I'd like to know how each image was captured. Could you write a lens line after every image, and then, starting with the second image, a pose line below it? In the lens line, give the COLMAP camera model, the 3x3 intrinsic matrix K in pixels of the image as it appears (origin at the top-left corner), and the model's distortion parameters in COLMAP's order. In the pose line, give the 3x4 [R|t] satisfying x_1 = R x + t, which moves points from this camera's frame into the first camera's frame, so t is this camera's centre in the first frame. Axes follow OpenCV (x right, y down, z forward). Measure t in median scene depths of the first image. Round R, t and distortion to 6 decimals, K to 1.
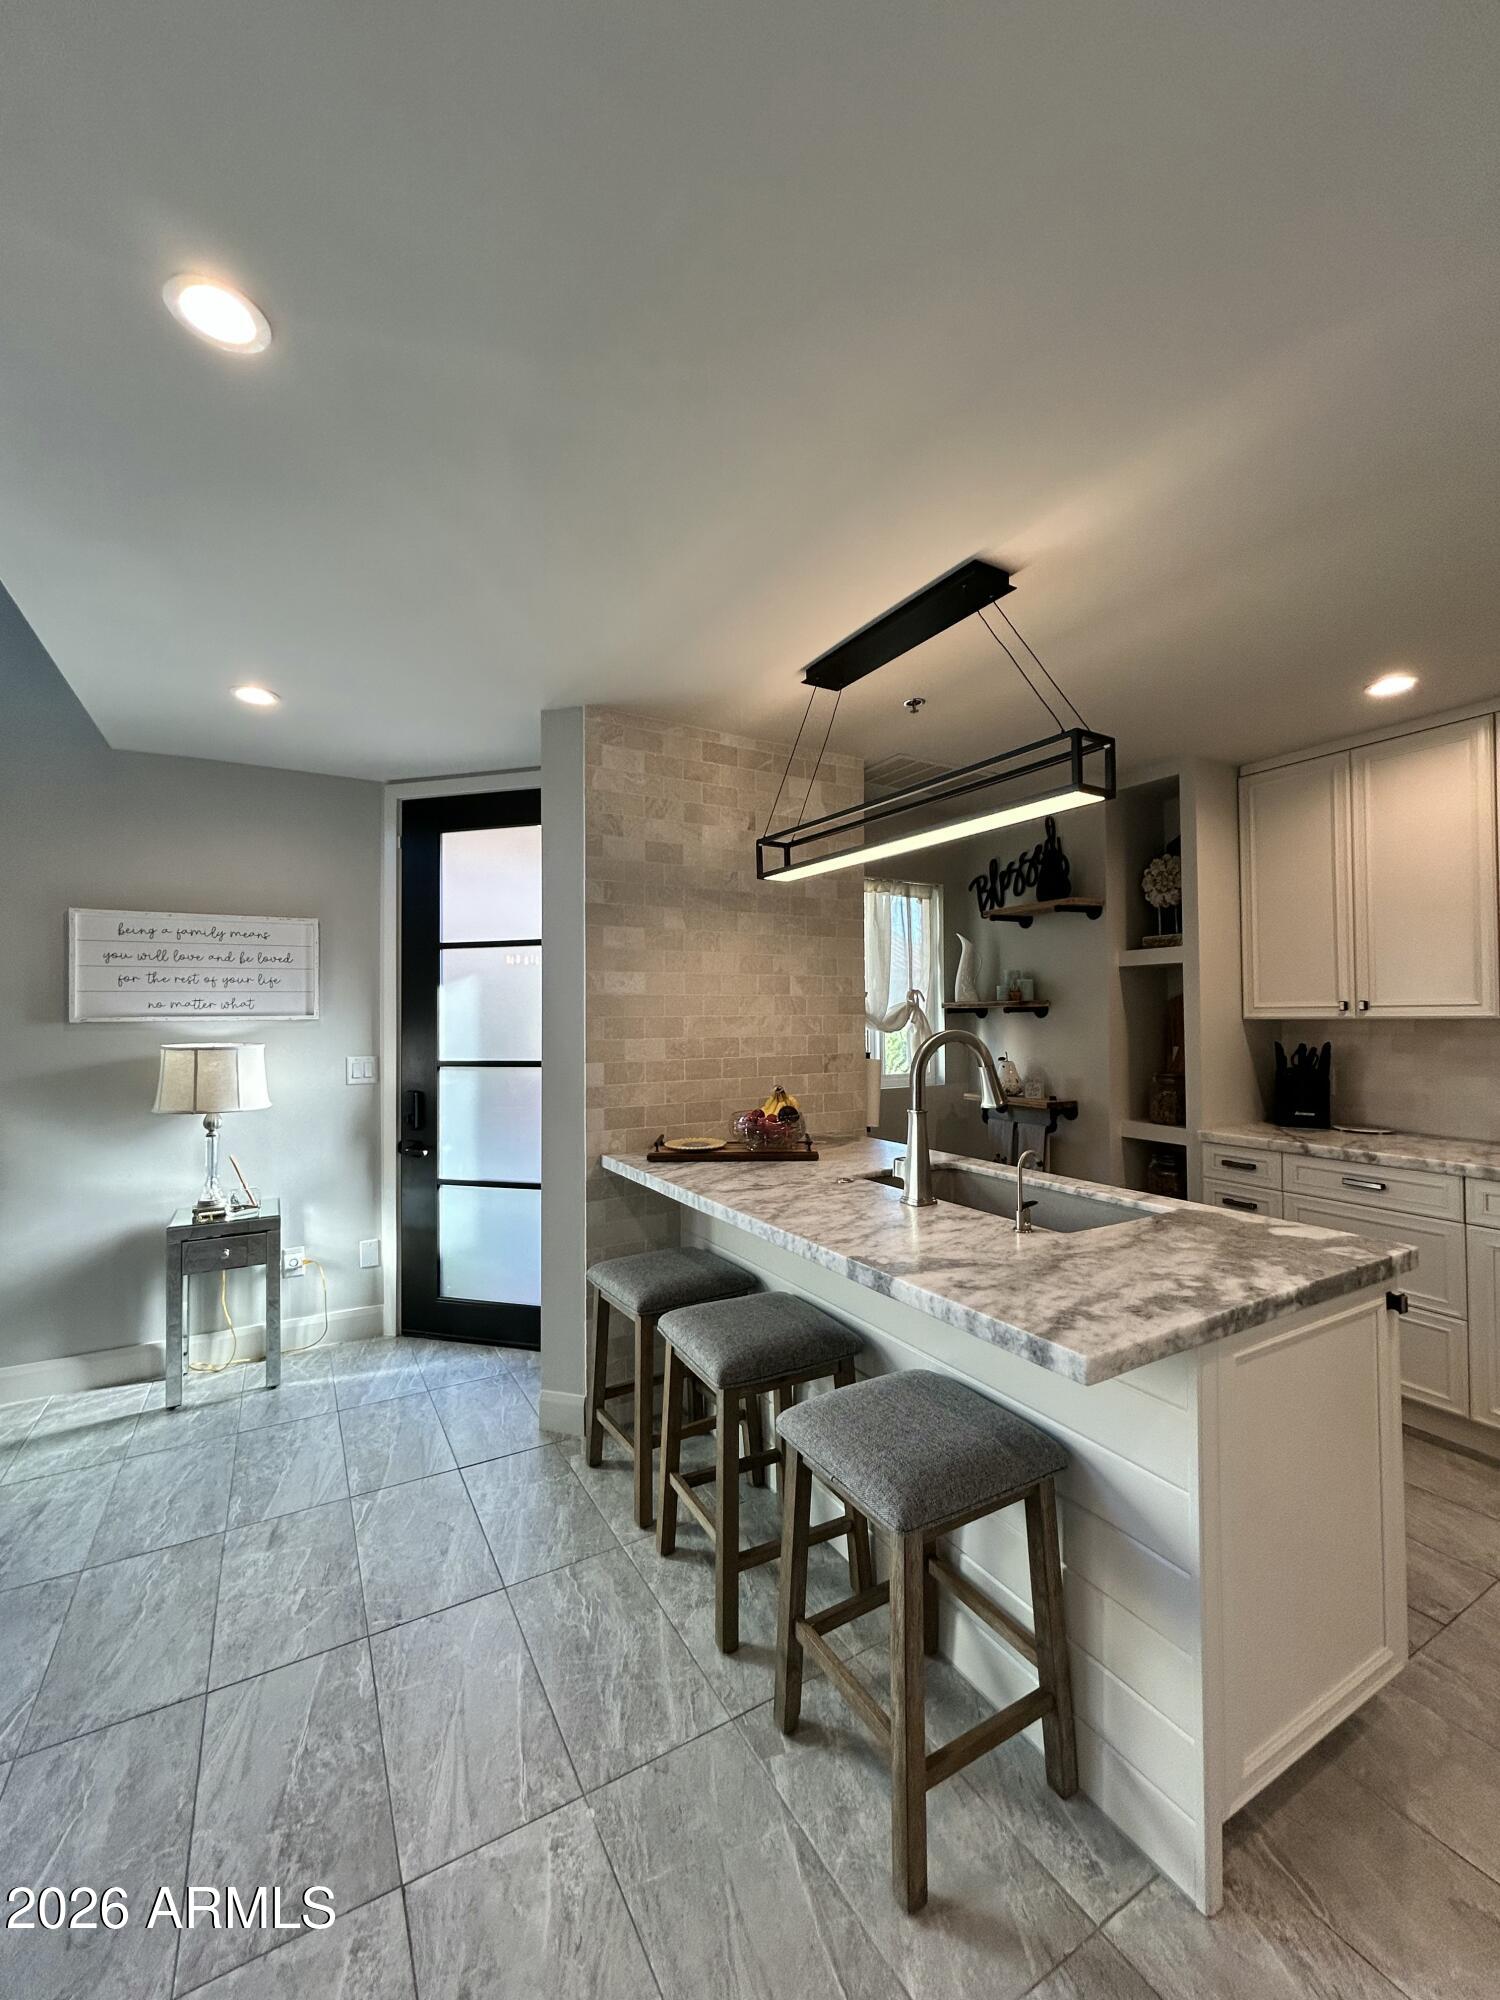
lens RADIAL K [[805.5, 0, 750.0], [0, 805.5, 1000.0], [0, 0, 1]] dist [-0.002042, 0.000698]
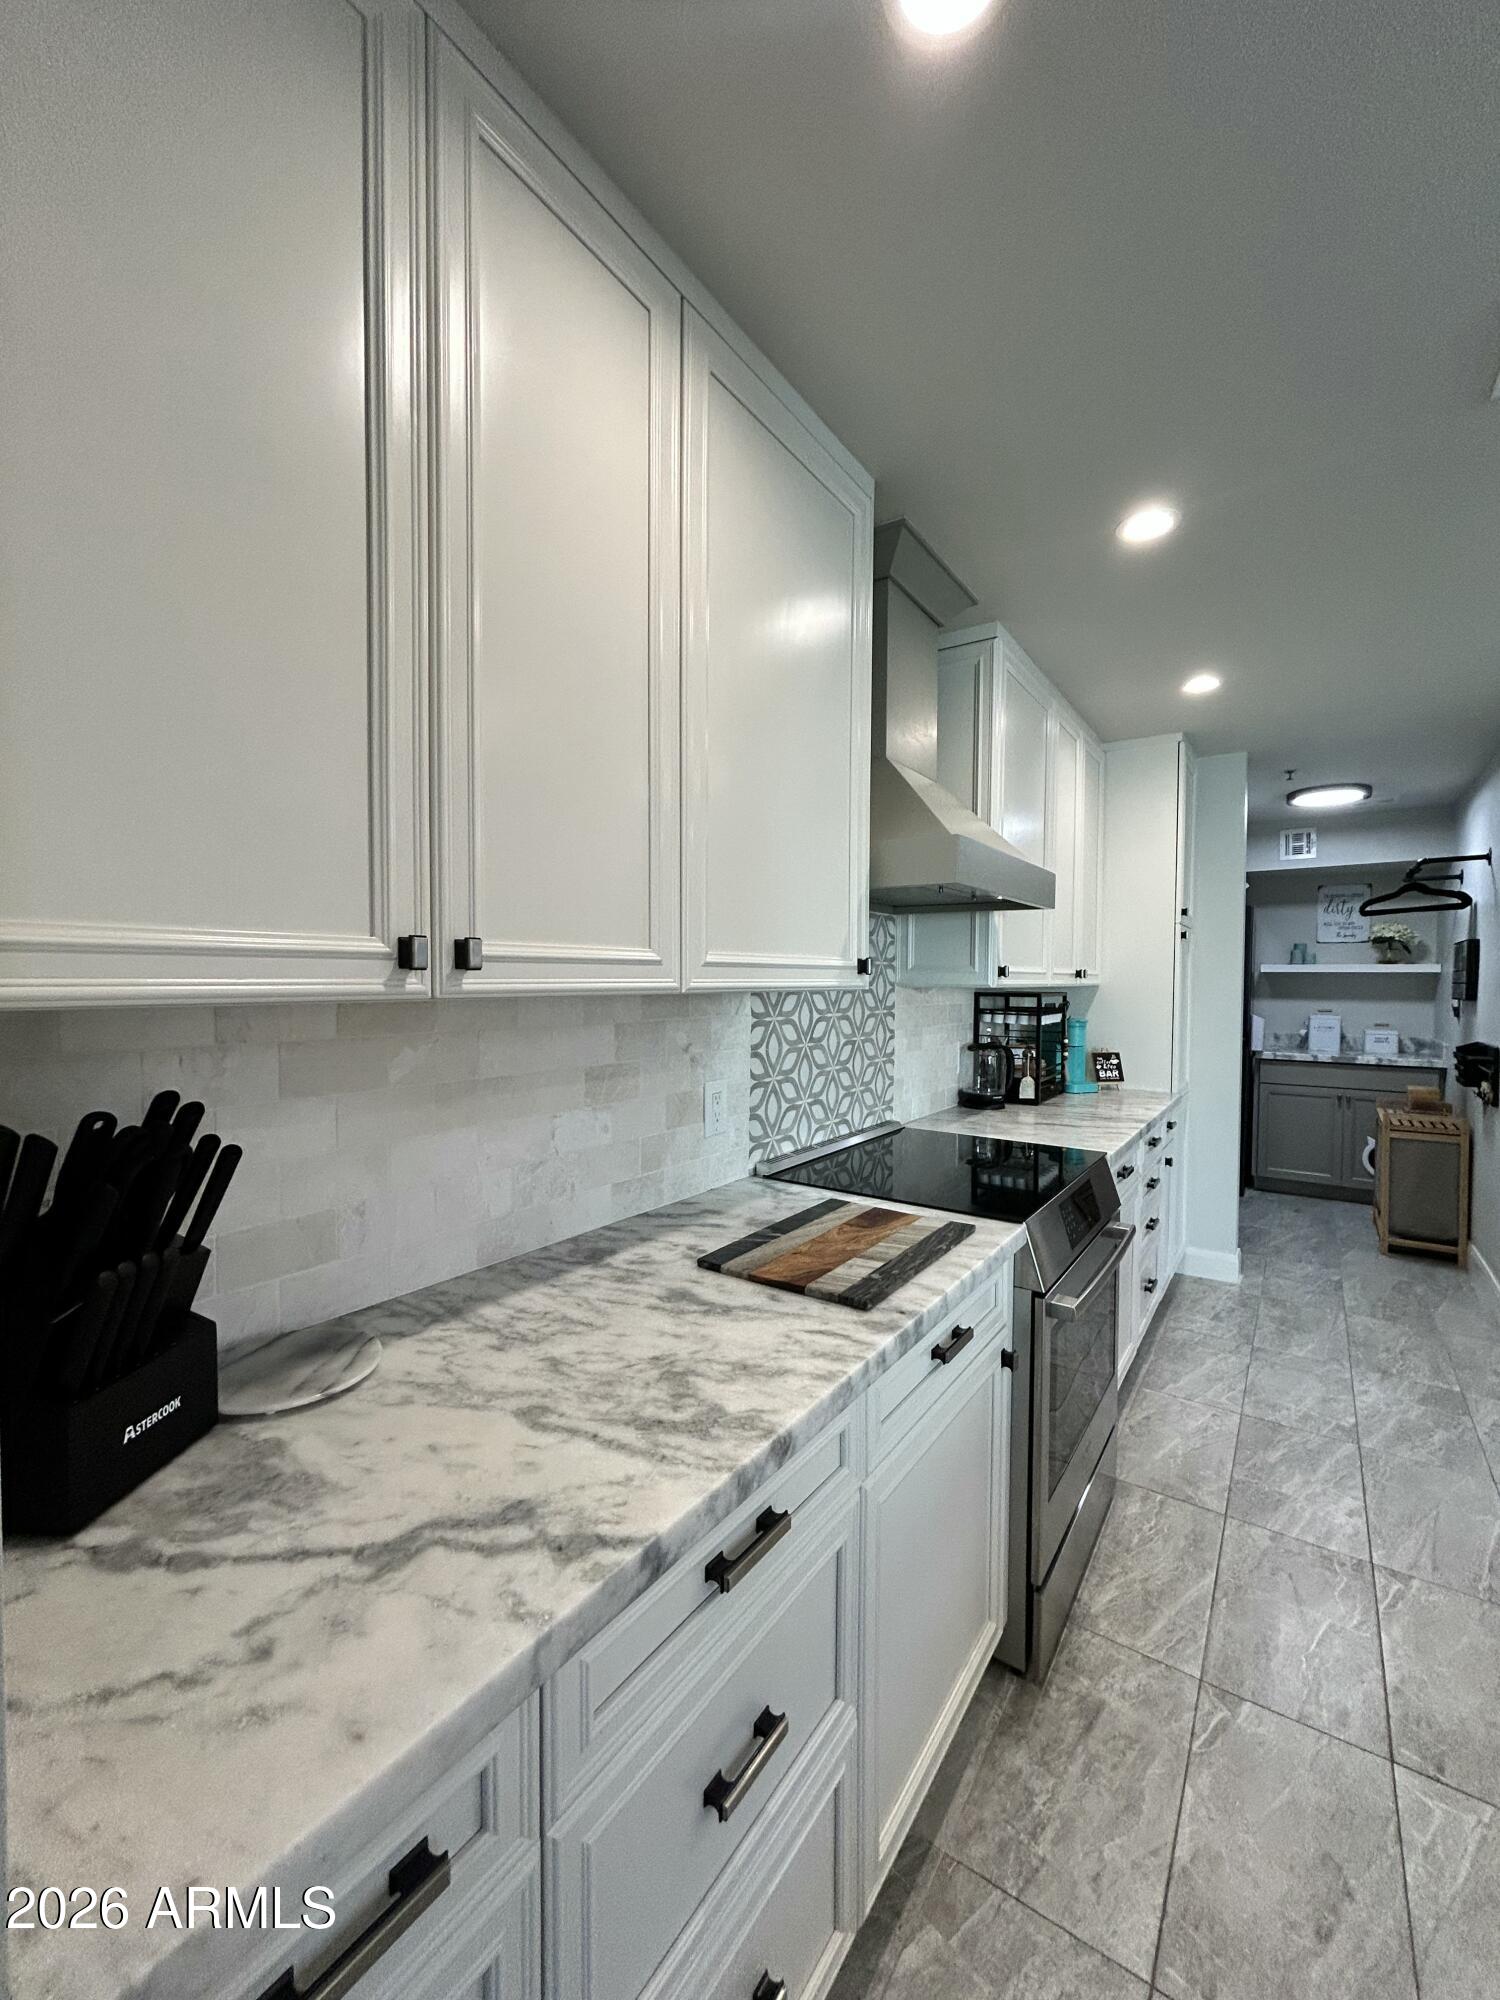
lens RADIAL K [[805.5, 0, 750.0], [0, 805.5, 1000.0], [0, 0, 1]] dist [-0.002042, 0.000698]
pose [[-0.430582, -0.022050, 0.902282, 0.443249], [-0.021840, 0.999663, 0.014008, 0.016861], [-0.902287, -0.013674, -0.430918, 1.011891]]
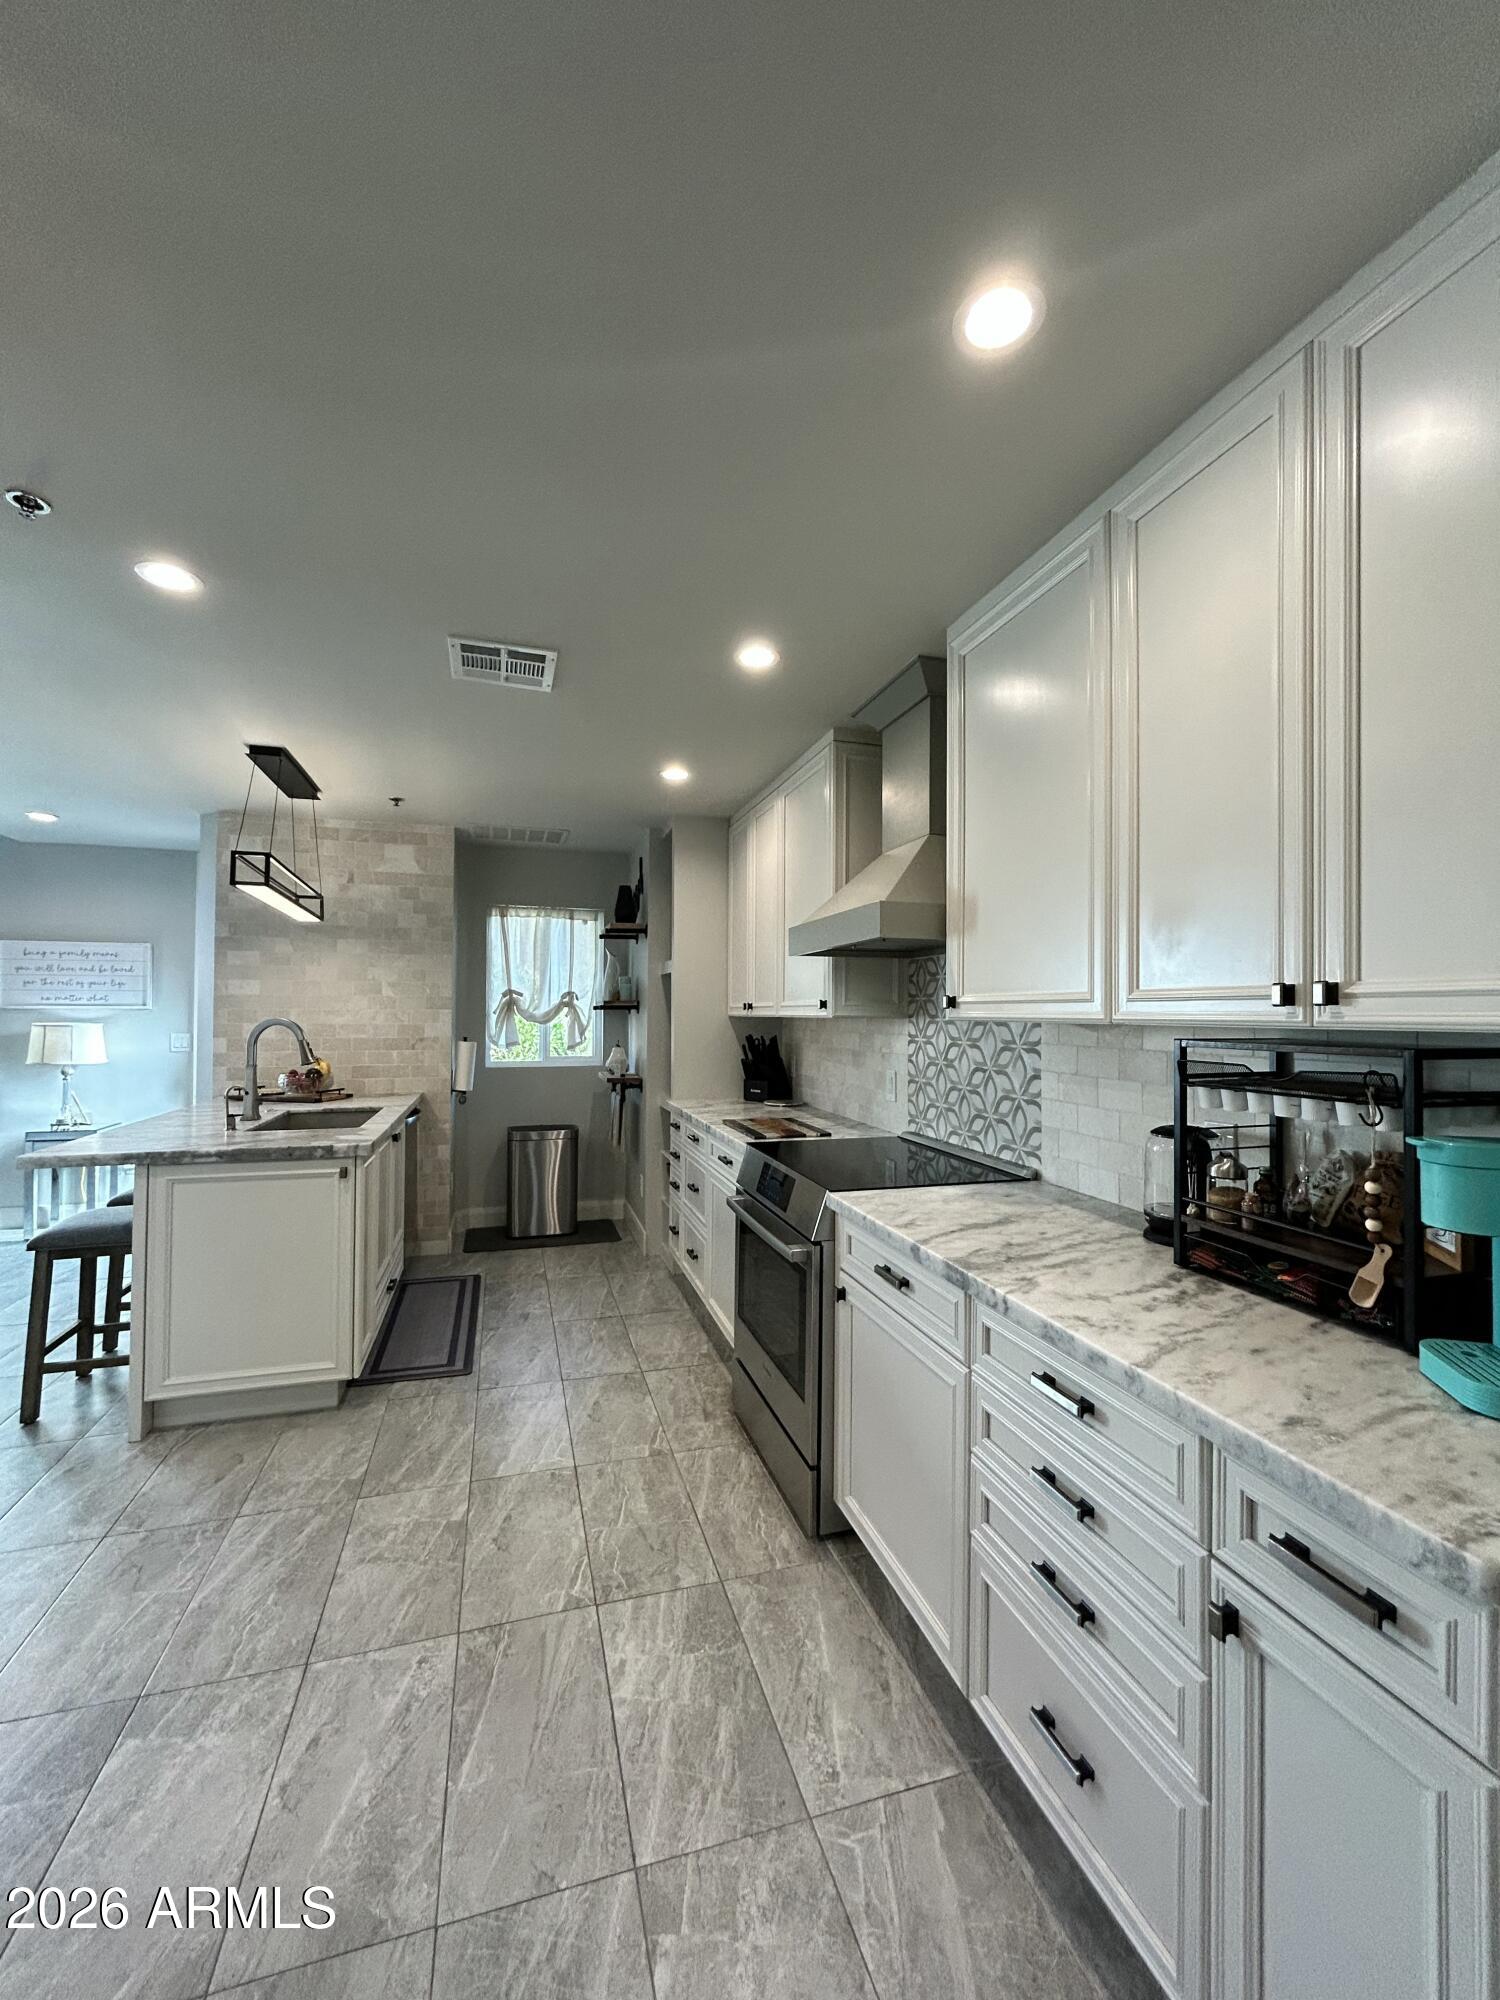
lens RADIAL K [[805.5, 0, 750.0], [0, 805.5, 1000.0], [0, 0, 1]] dist [-0.002042, 0.000698]
pose [[0.974660, 0.008461, -0.223531, 1.035746], [-0.007875, 0.999963, 0.003510, -0.008332], [0.223552, -0.001661, 0.974691, -0.266947]]
